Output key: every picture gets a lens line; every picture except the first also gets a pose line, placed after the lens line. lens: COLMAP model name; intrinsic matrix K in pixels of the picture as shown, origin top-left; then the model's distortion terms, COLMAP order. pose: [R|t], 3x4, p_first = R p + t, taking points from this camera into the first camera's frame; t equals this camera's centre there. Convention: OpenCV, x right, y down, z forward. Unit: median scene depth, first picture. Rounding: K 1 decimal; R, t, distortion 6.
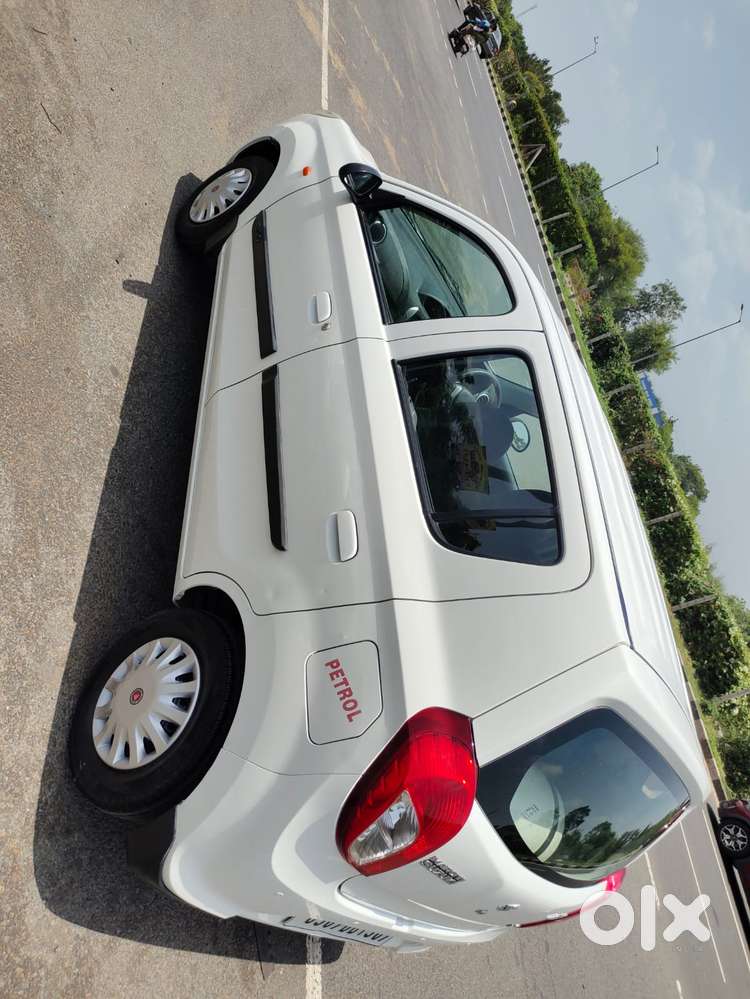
lens RADIAL K [[741.6, 0, 375.0], [0, 741.6, 499.5], [0, 0, 1]] dist [0.054663, -0.079217]
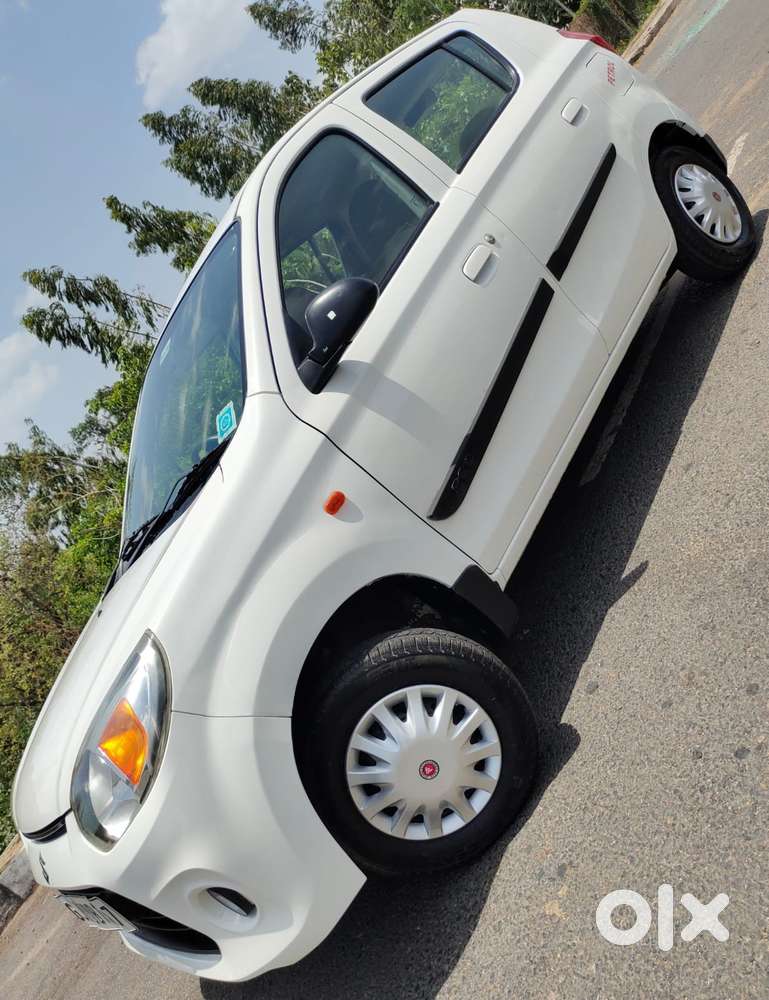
lens RADIAL K [[824.8, 0, 382.7], [0, 824.8, 532.2], [0, 0, 1]] dist [0.022903, -0.003547]
pose [[-0.861815, -0.443719, 0.245740, -0.304714], [0.350056, -0.169705, 0.921228, -1.075343], [-0.367063, 0.879951, 0.301581, 0.905578]]
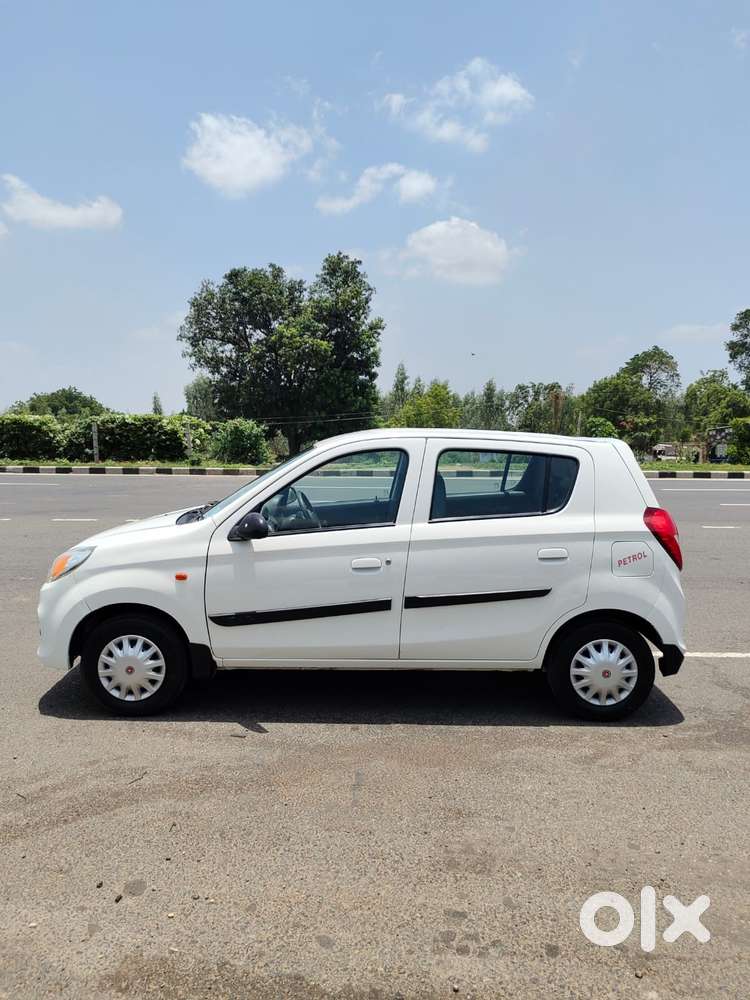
lens RADIAL K [[742.4, 0, 375.0], [0, 742.4, 500.0], [0, 0, 1]] dist [0.054663, -0.079217]
pose [[0.057333, -0.916180, 0.396645, -0.487934], [0.787527, 0.285690, 0.546060, -0.981460], [-0.613607, 0.281061, 0.737896, -0.152450]]
